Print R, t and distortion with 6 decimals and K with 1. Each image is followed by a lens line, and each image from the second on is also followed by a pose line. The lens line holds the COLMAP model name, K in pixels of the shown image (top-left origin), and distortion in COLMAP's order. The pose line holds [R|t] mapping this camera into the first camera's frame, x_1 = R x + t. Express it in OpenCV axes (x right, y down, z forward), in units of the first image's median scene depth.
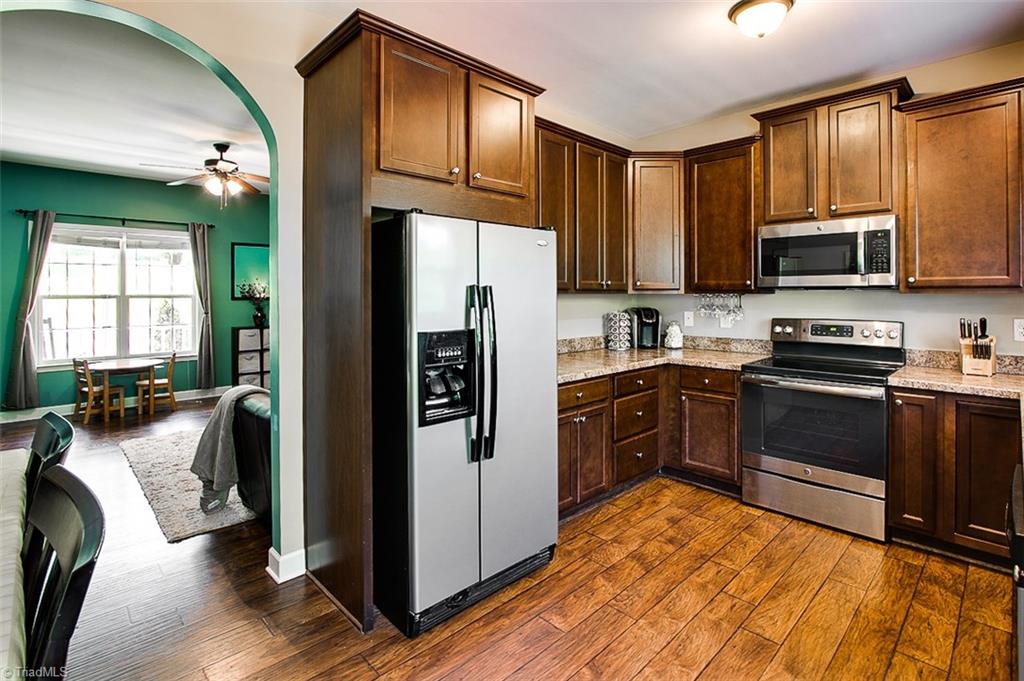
lens RADIAL K [[469.1, 0, 507.2], [0, 469.1, 296.0], [0, 0, 1]] dist [-0.009843, 0.000679]
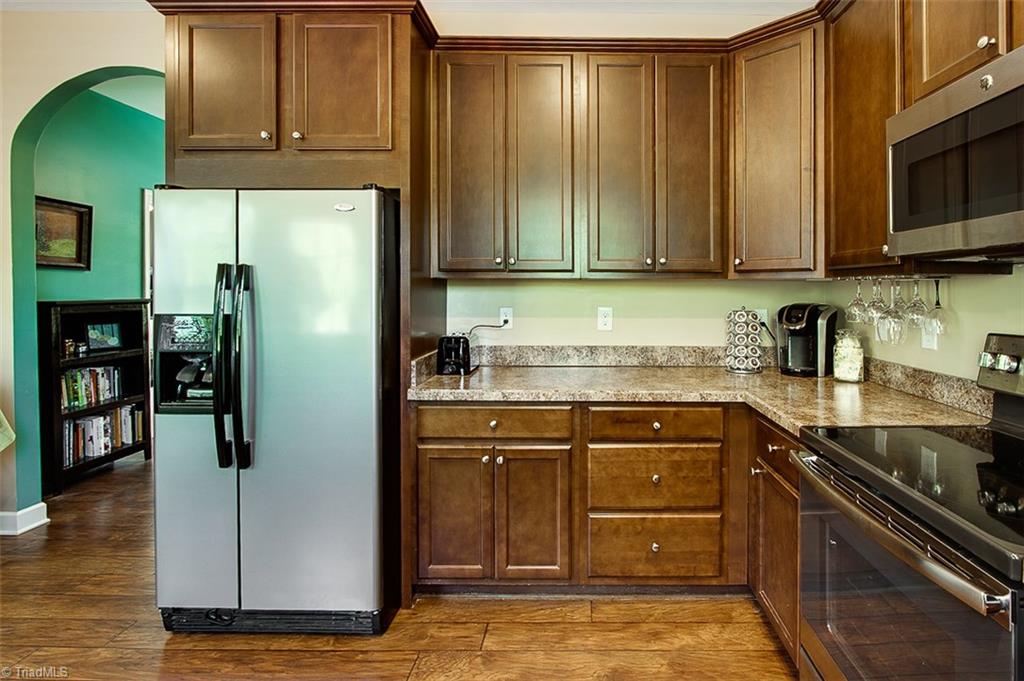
lens RADIAL K [[469.1, 0, 507.2], [0, 469.1, 296.0], [0, 0, 1]] dist [-0.009843, 0.000679]
pose [[0.739467, 0.012496, -0.673077, 0.646321], [-0.005095, 0.999903, 0.012966, 0.015430], [0.673174, -0.006158, 0.739459, 0.518097]]
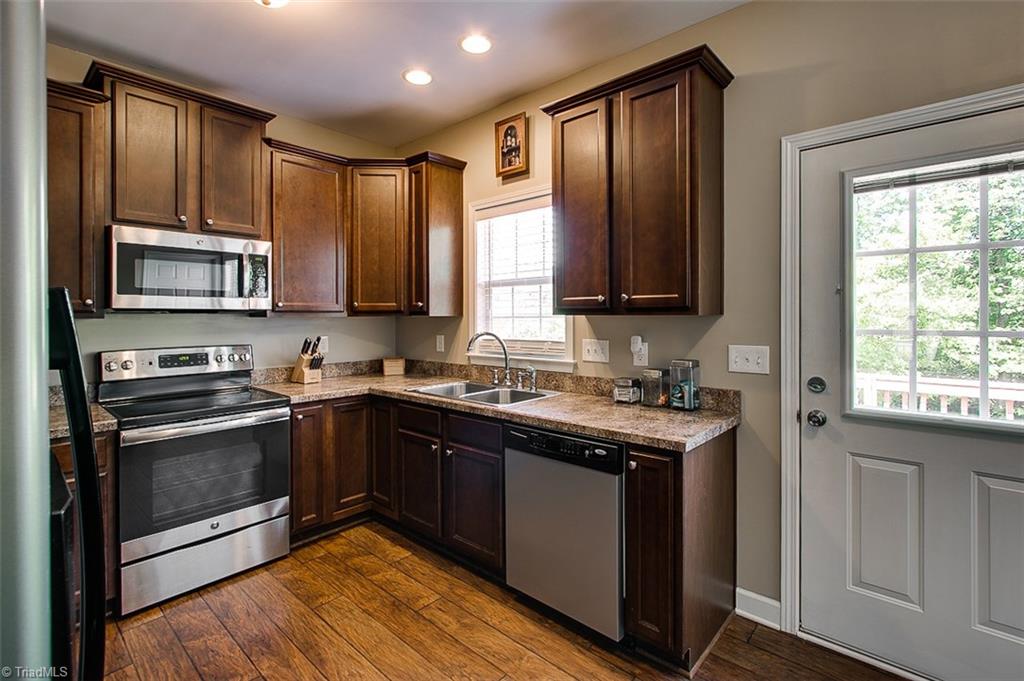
lens RADIAL K [[474.8, 0, 494.9], [0, 474.8, 316.4], [0, 0, 1]] dist [-0.026937, 0.000531]
pose [[-0.070192, 0.000454, 0.997533, -0.250501], [0.008390, 0.999965, 0.000135, -0.002804], [-0.997498, 0.008379, -0.070194, 0.547905]]
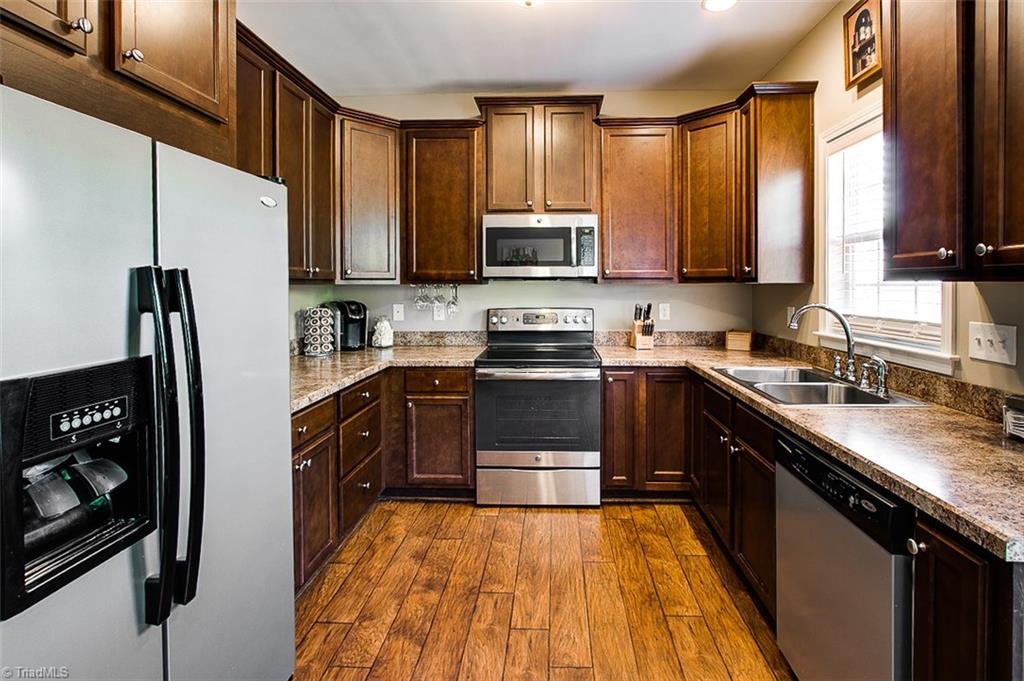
lens RADIAL K [[474.8, 0, 525.5], [0, 474.8, 288.7], [0, 0, 1]] dist [-0.013167, 0.000843]
pose [[0.722144, -0.007285, 0.691704, -0.092463], [0.004514, 0.999973, 0.005820, -0.000688], [-0.691728, -0.001080, 0.722158, 0.272513]]
